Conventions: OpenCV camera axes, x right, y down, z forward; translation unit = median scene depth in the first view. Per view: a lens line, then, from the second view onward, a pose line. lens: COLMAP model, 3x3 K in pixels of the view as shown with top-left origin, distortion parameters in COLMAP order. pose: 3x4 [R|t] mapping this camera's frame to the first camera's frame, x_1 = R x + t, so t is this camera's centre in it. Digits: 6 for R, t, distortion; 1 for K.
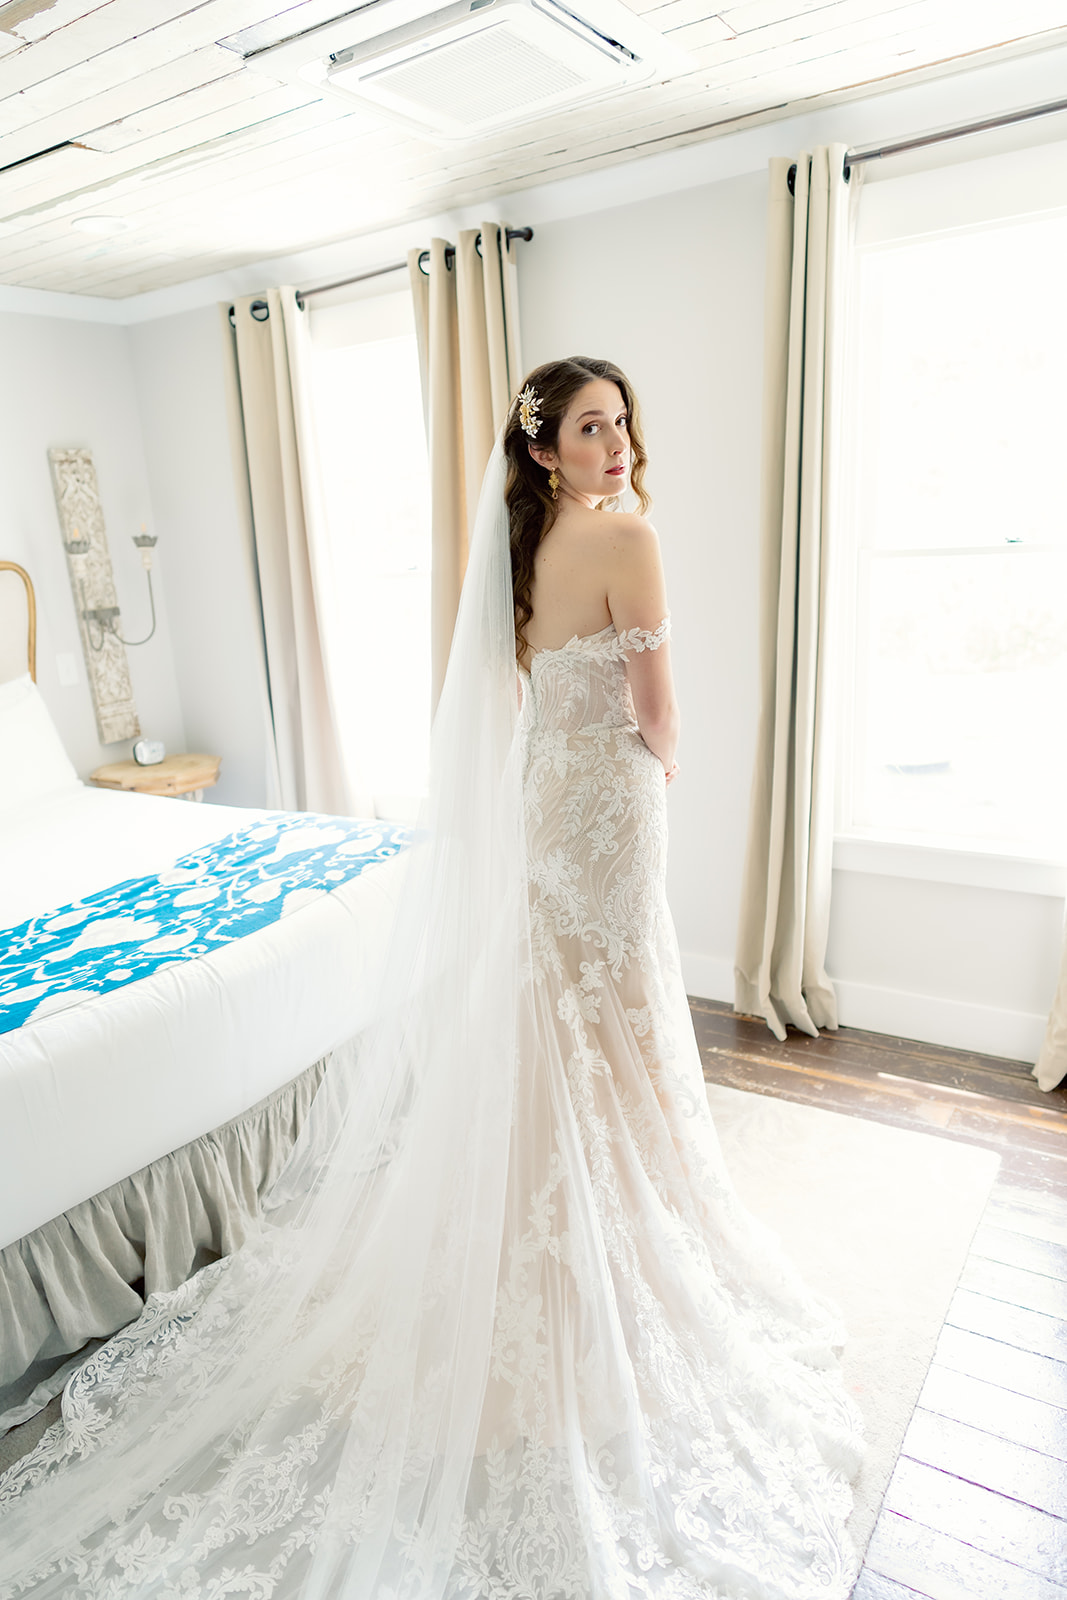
lens RADIAL K [[1059.6, 0, 526.3], [0, 1059.6, 799.5], [0, 0, 1]] dist [0.001401, 0.000881]
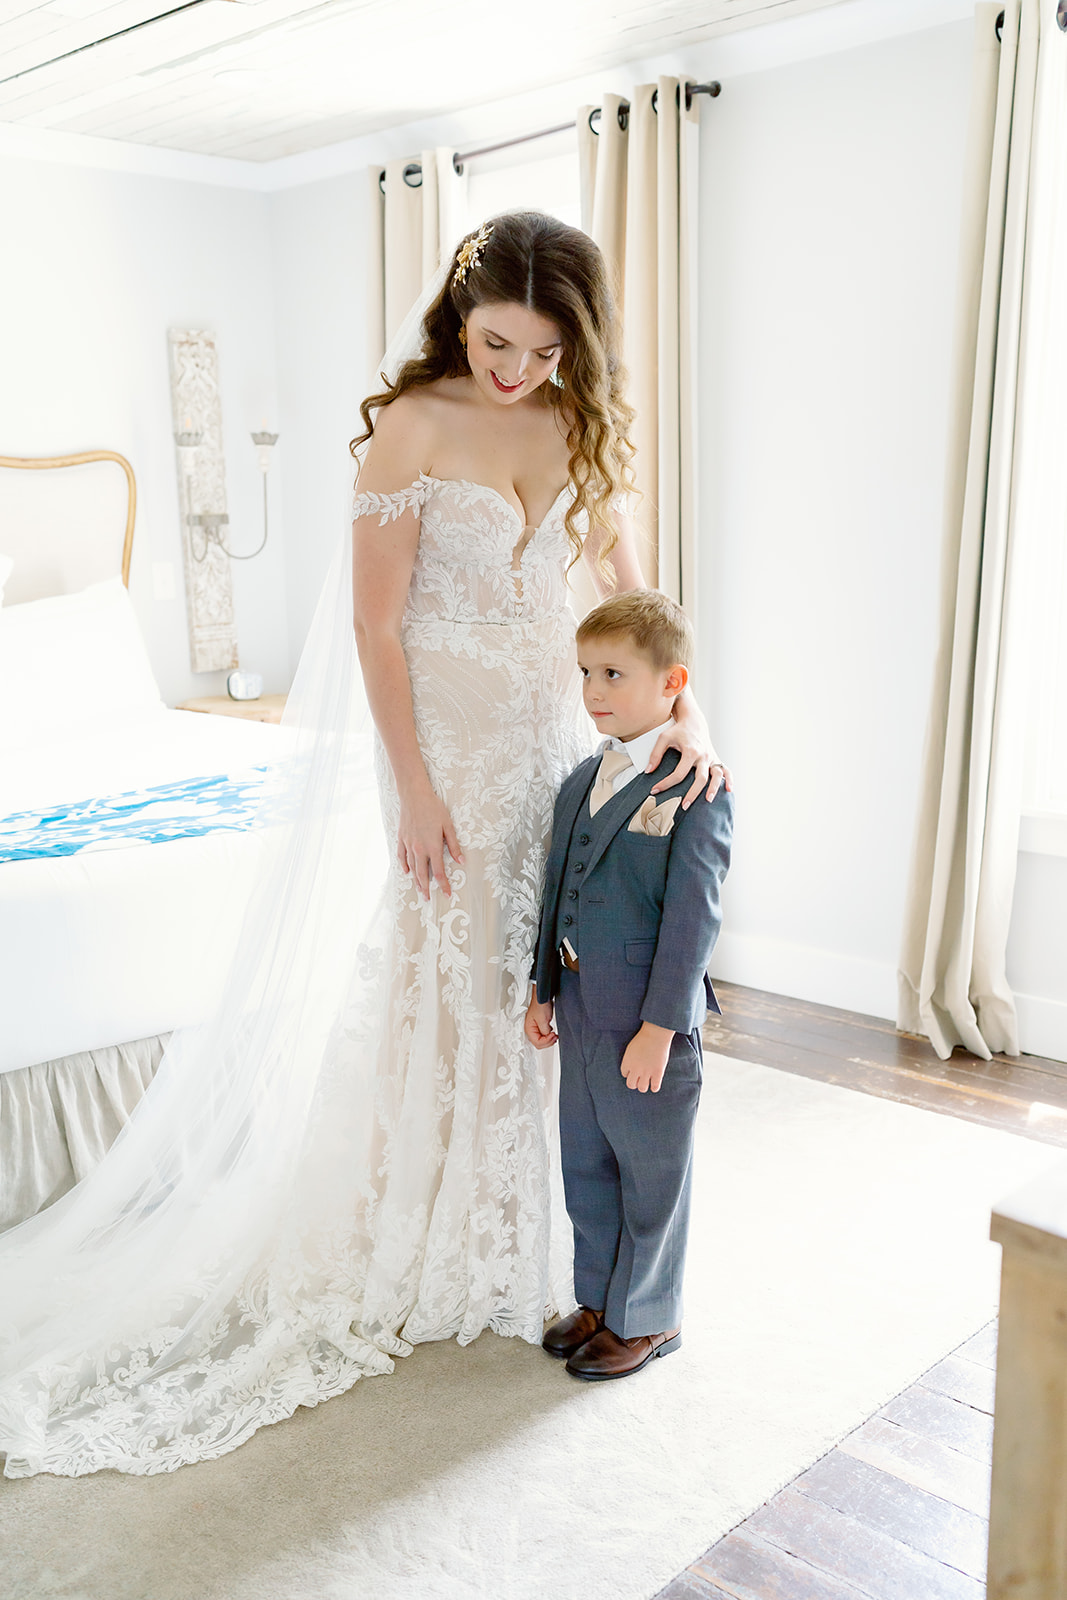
lens RADIAL K [[1545.4, 0, 533.6], [0, 1545.4, 796.3], [0, 0, 1]] dist [0.021718, 0.005201]
pose [[0.981475, 0.079980, -0.174099, 0.116301], [-0.090734, 0.994372, -0.054702, 0.113454], [0.168744, 0.069486, 0.983208, -0.212941]]
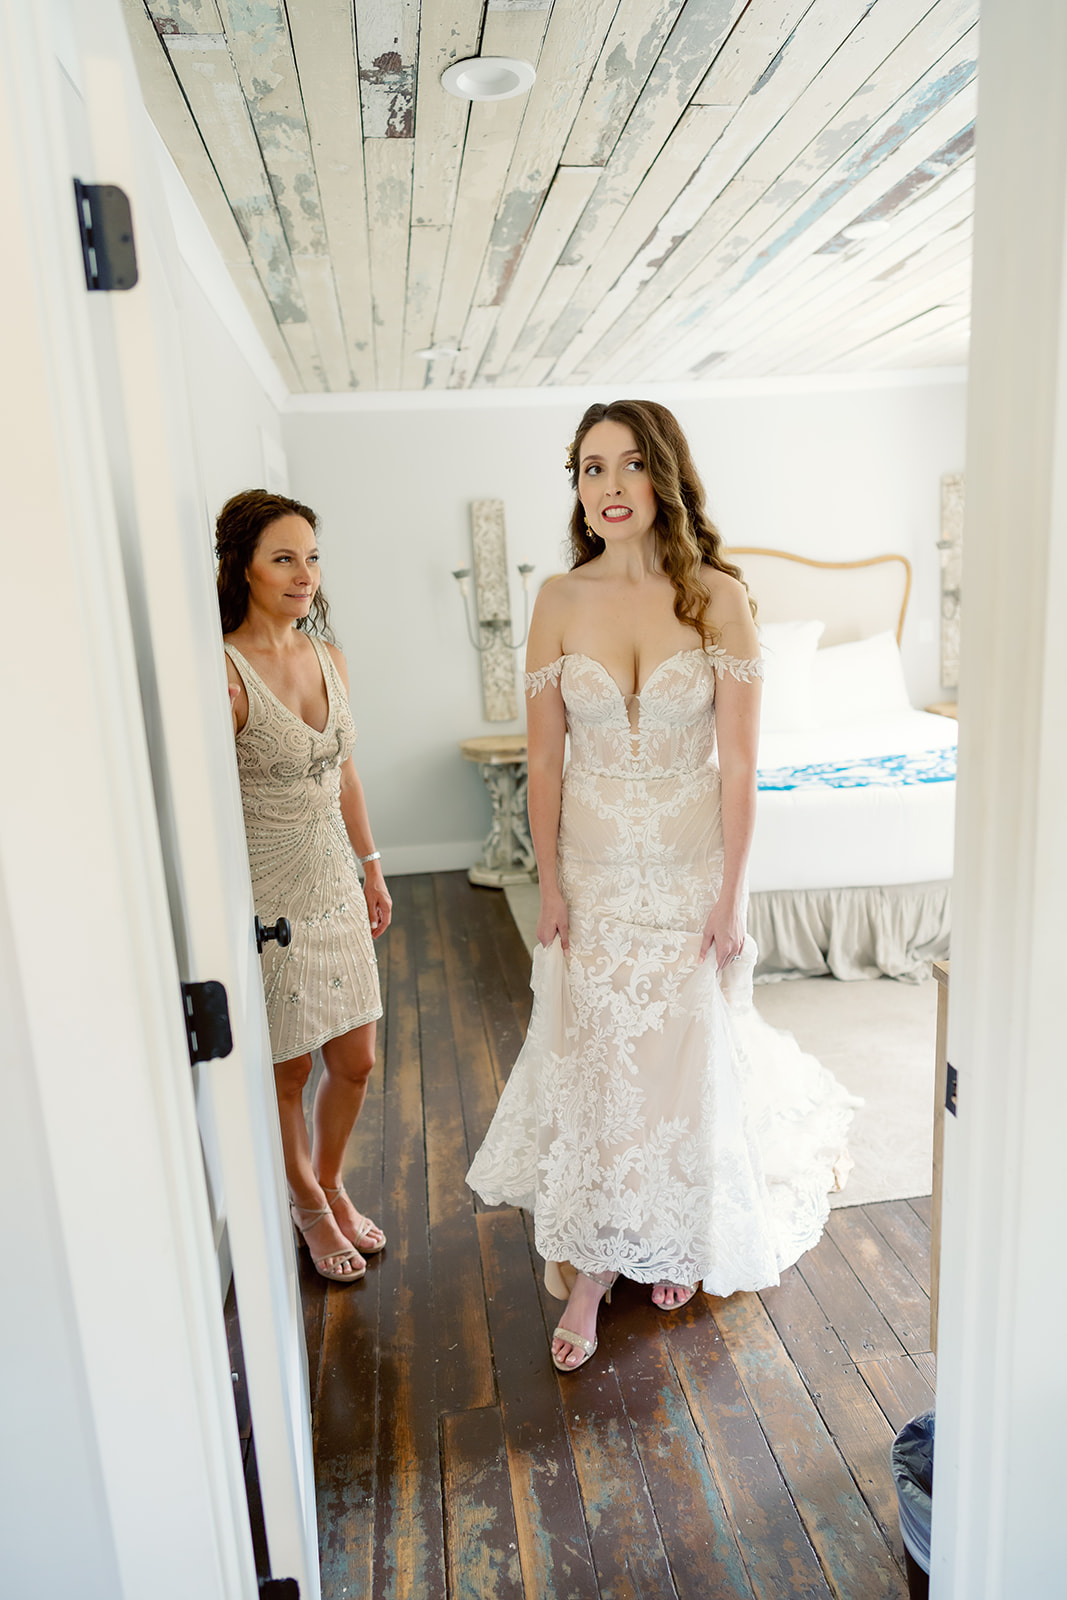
lens RADIAL K [[1059.6, 0, 526.3], [0, 1059.6, 799.5], [0, 0, 1]] dist [0.001401, 0.000881]
pose [[0.639517, 0.180679, -0.747243, 0.398001], [-0.173749, 0.980810, 0.088454, 0.080411], [0.748885, 0.073265, 0.658637, -0.388461]]
